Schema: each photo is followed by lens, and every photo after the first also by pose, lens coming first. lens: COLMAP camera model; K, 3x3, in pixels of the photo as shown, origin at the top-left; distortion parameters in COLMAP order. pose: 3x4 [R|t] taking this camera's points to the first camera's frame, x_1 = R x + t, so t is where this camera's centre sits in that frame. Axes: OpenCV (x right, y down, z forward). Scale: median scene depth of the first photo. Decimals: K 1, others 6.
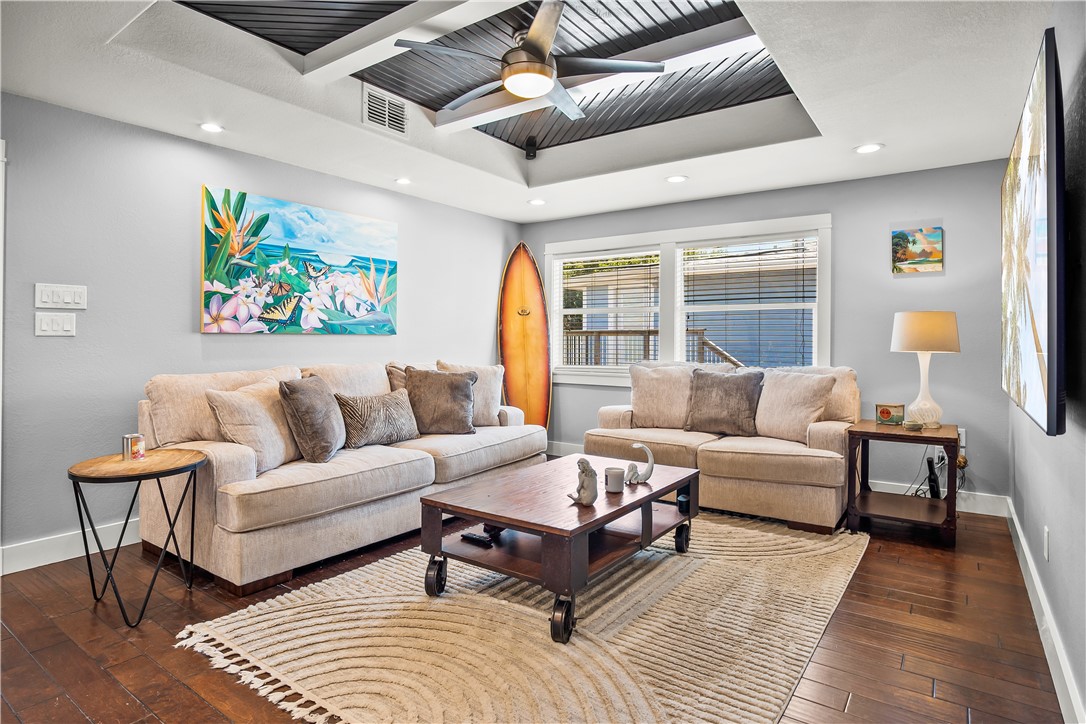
lens RADIAL K [[561.6, 0, 541.1], [0, 561.6, 359.8], [0, 0, 1]] dist [-0.001566, 0.000725]
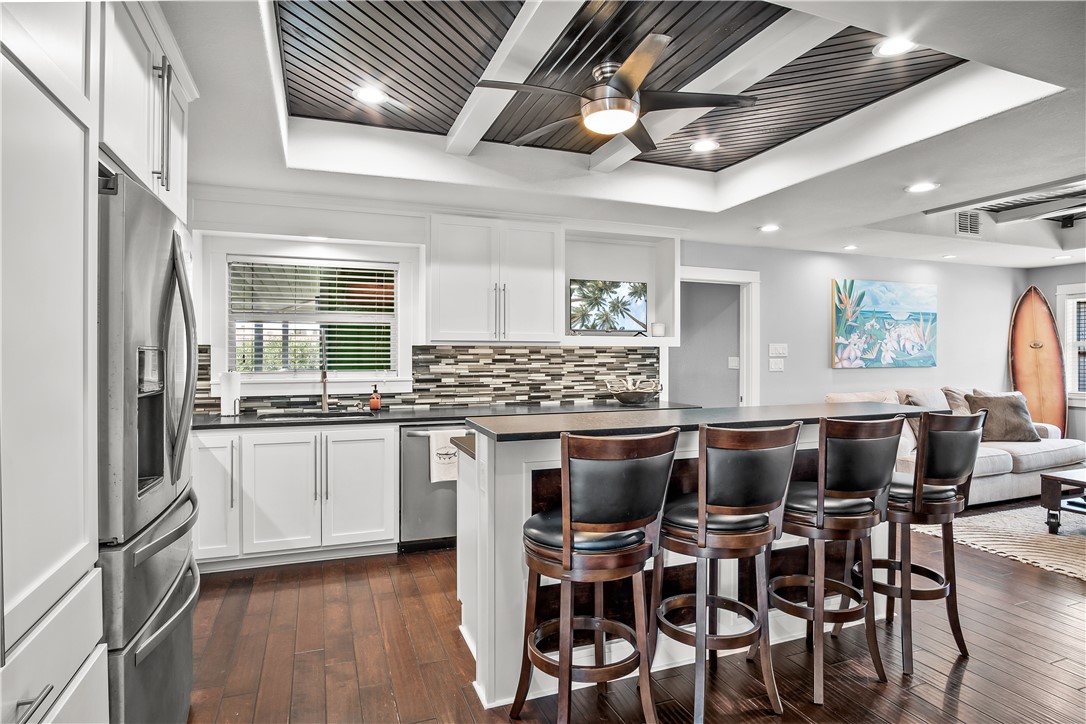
lens RADIAL K [[561.6, 0, 591.6], [0, 561.6, 369.3], [0, 0, 1]] dist [-0.001566, 0.000725]
pose [[0.858350, 0.015783, -0.512822, -0.324399], [-0.015706, 0.999867, 0.004485, -0.035990], [0.512825, 0.004205, 0.858483, -0.714952]]
